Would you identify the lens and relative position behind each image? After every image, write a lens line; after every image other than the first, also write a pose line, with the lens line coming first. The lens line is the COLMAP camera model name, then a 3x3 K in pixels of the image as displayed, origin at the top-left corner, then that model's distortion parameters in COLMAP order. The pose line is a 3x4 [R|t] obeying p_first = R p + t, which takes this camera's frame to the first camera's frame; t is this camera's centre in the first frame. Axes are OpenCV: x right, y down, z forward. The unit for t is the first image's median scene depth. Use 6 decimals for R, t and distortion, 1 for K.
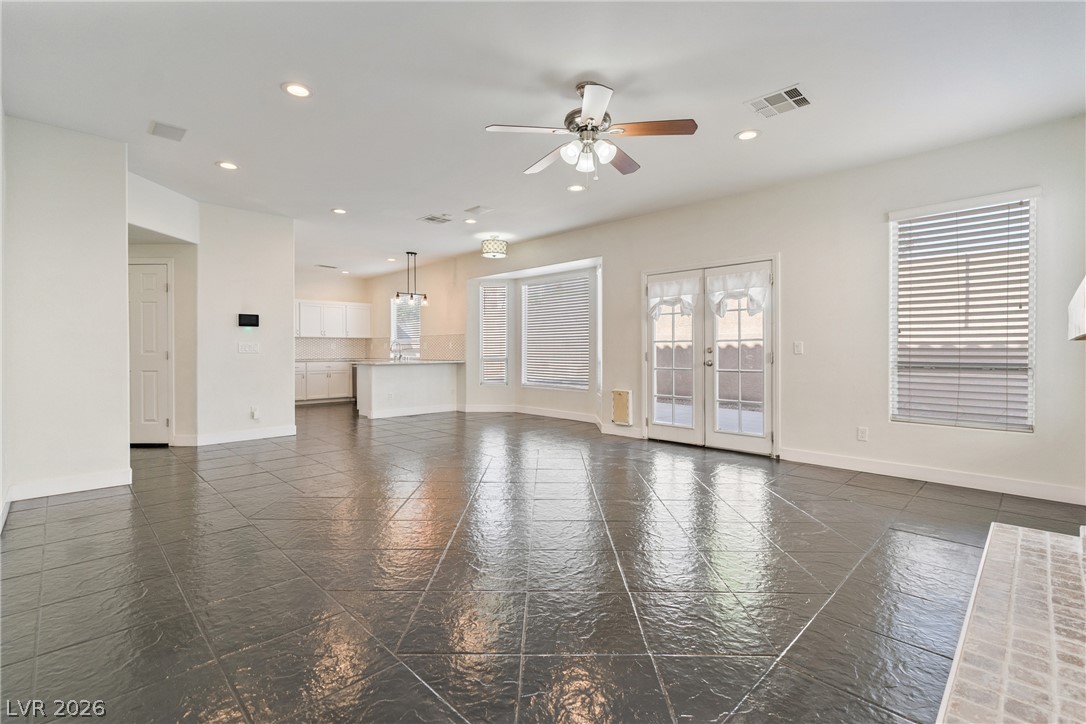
lens RADIAL K [[491.5, 0, 537.1], [0, 491.5, 362.6], [0, 0, 1]] dist [-0.000874, -0.000068]
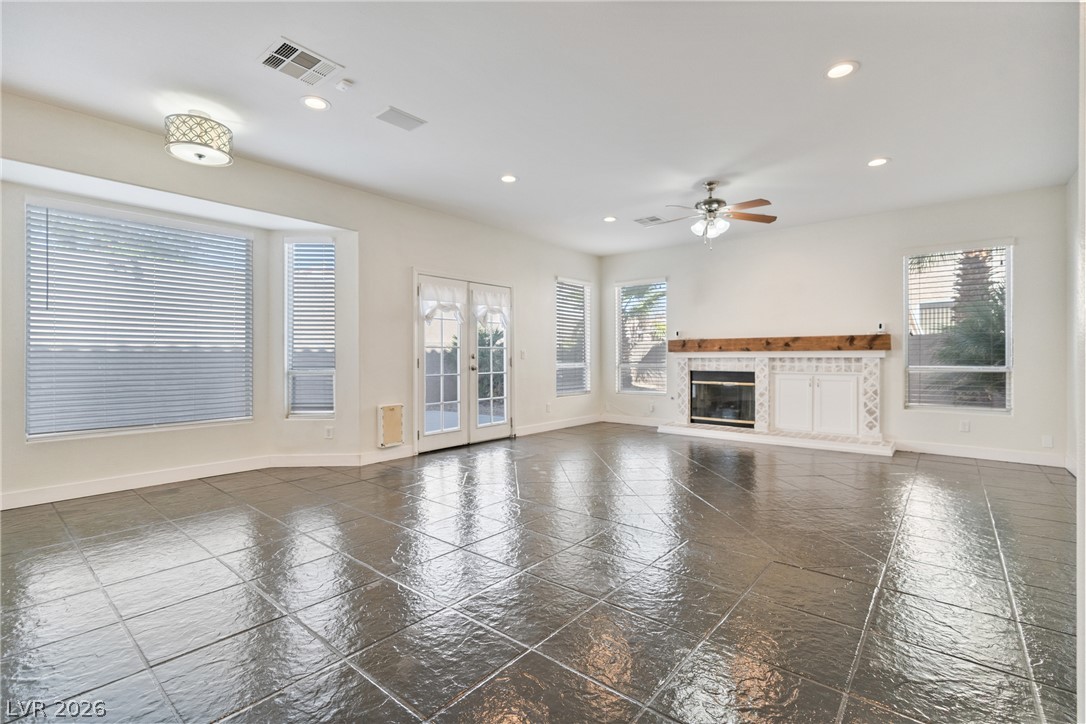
lens RADIAL K [[491.5, 0, 536.5], [0, 491.5, 355.5], [0, 0, 1]] dist [-0.000874, -0.000068]
pose [[-0.099283, 0.004977, 0.995047, -0.724198], [0.024563, 0.999695, -0.002550, -0.019016], [-0.994756, 0.024188, -0.099375, 0.906584]]
